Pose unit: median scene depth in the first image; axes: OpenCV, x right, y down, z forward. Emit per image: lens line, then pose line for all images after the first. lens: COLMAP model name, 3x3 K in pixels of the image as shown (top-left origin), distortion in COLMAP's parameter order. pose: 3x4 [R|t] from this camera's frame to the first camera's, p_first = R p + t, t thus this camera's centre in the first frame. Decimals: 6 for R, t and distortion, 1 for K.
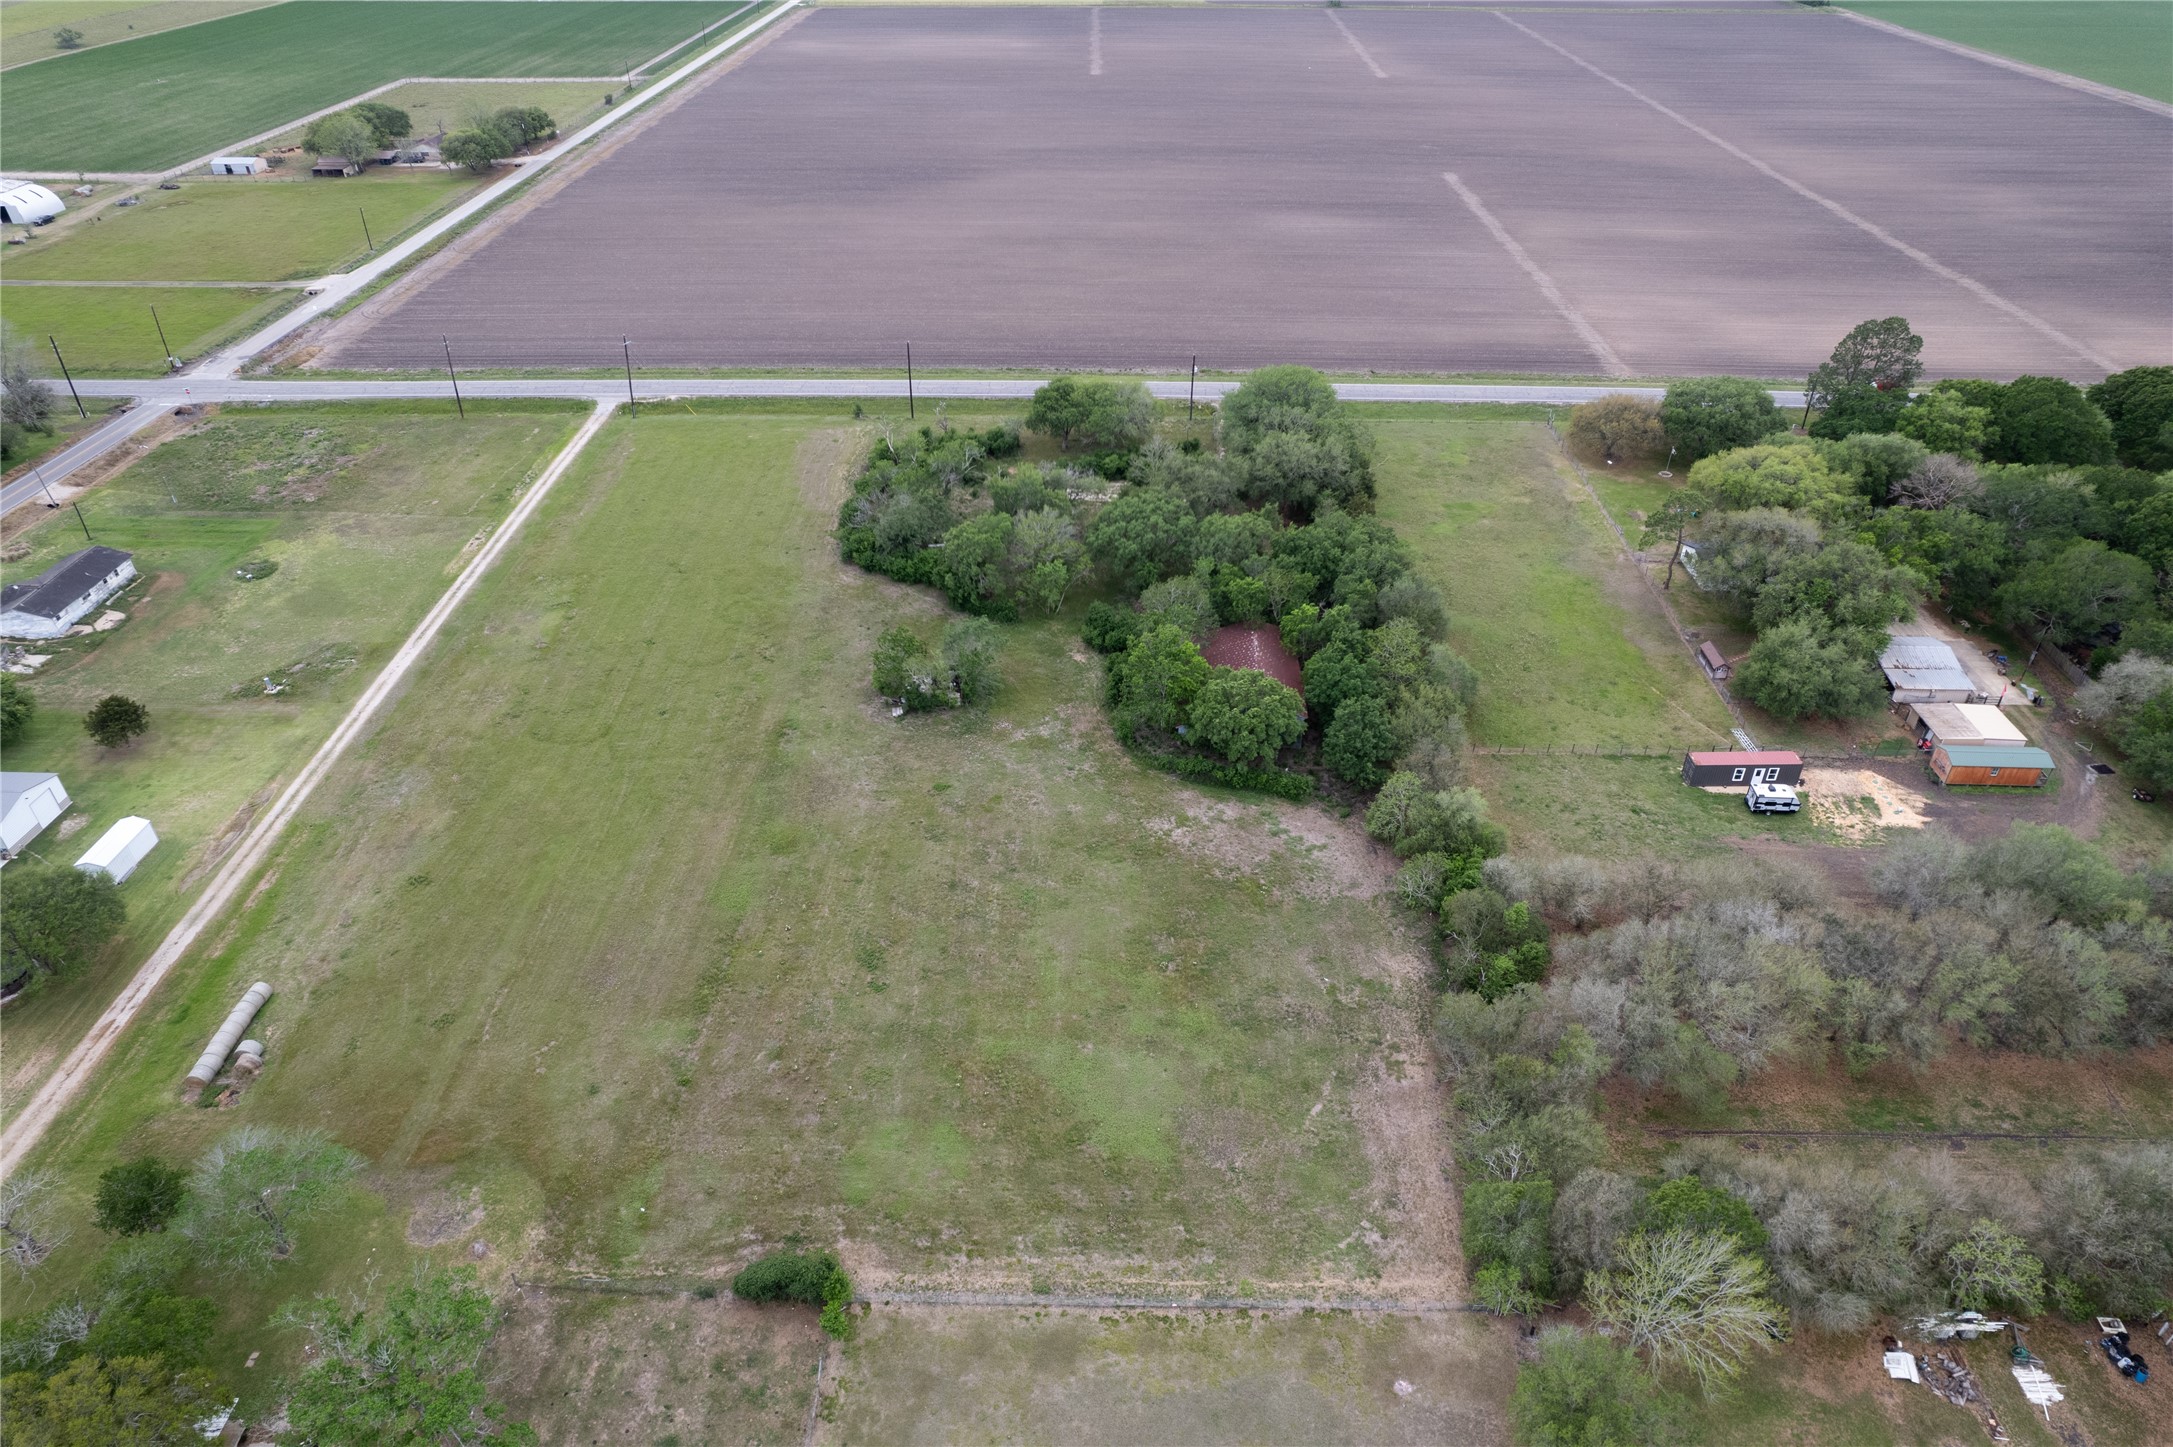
lens RADIAL K [[1381.4, 0, 1092.0], [0, 1381.4, 731.1], [0, 0, 1]] dist [-0.084176, 0.077073]
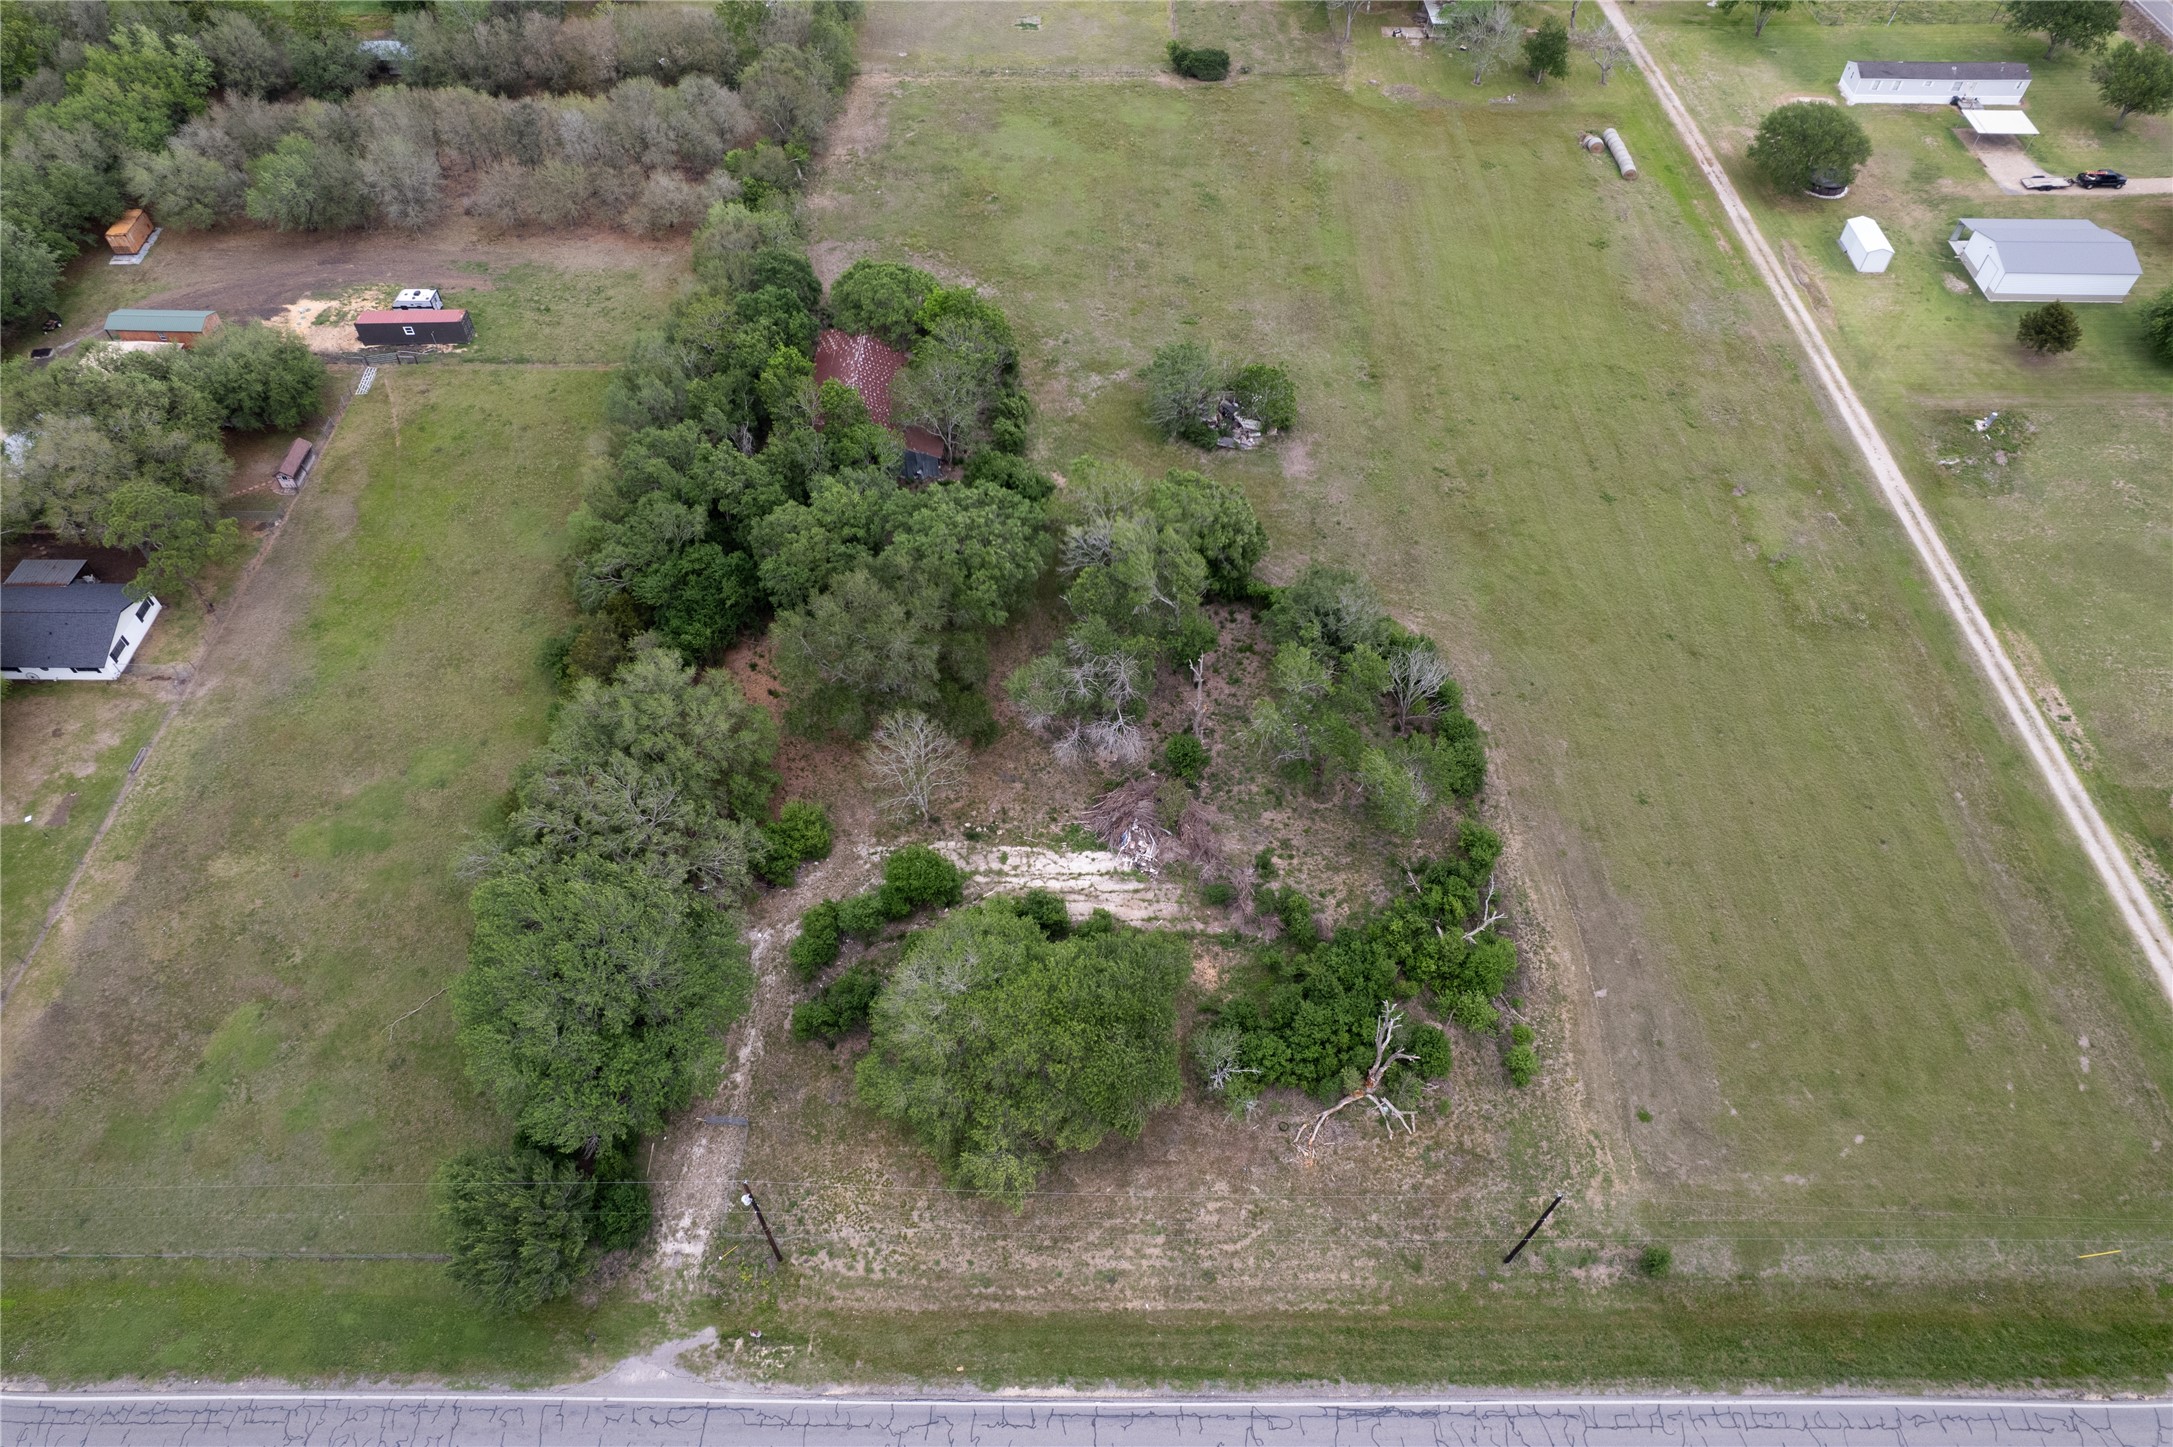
lens RADIAL K [[1394.6, 0, 1091.9], [0, 1394.6, 718.4], [0, 0, 1]] dist [-0.090205, 0.083643]
pose [[-0.999872, 0.013191, -0.008999, -0.020577], [-0.007810, 0.087568, 0.996128, -0.936478], [0.013928, 0.996071, -0.087454, 1.329838]]
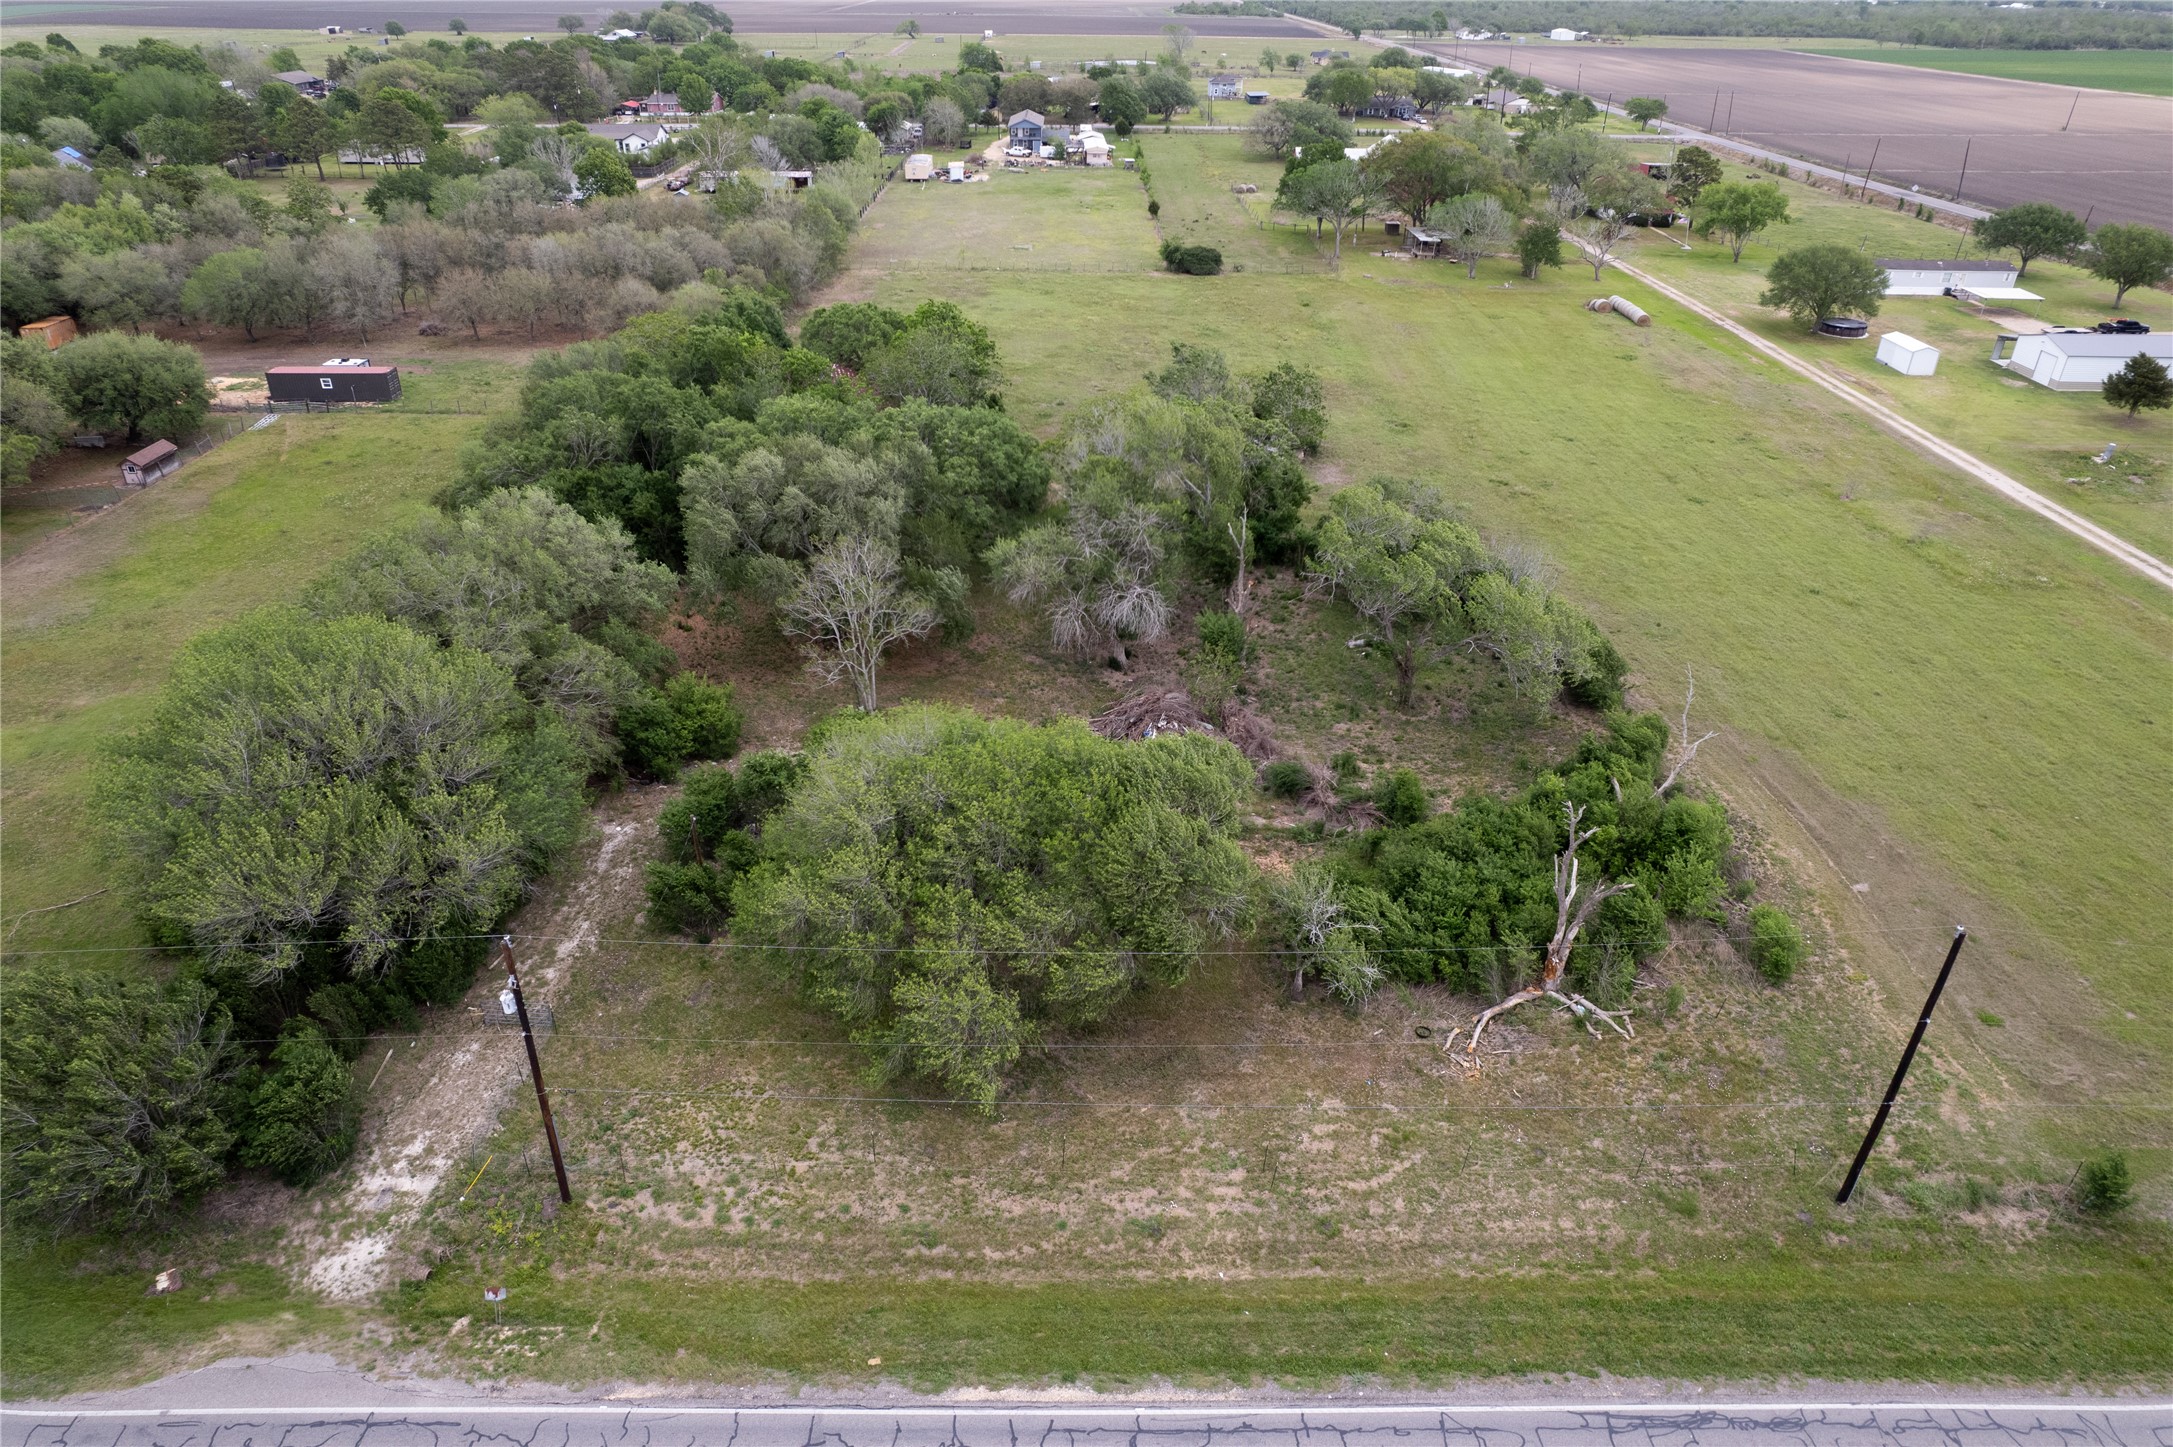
lens RADIAL K [[1394.6, 0, 1091.9], [0, 1394.6, 718.4], [0, 0, 1]] dist [-0.090205, 0.083643]
pose [[-0.999531, 0.005209, -0.030191, -0.007021], [-0.024876, 0.437224, 0.899009, -0.686039], [0.017883, 0.899338, -0.436889, 1.544744]]
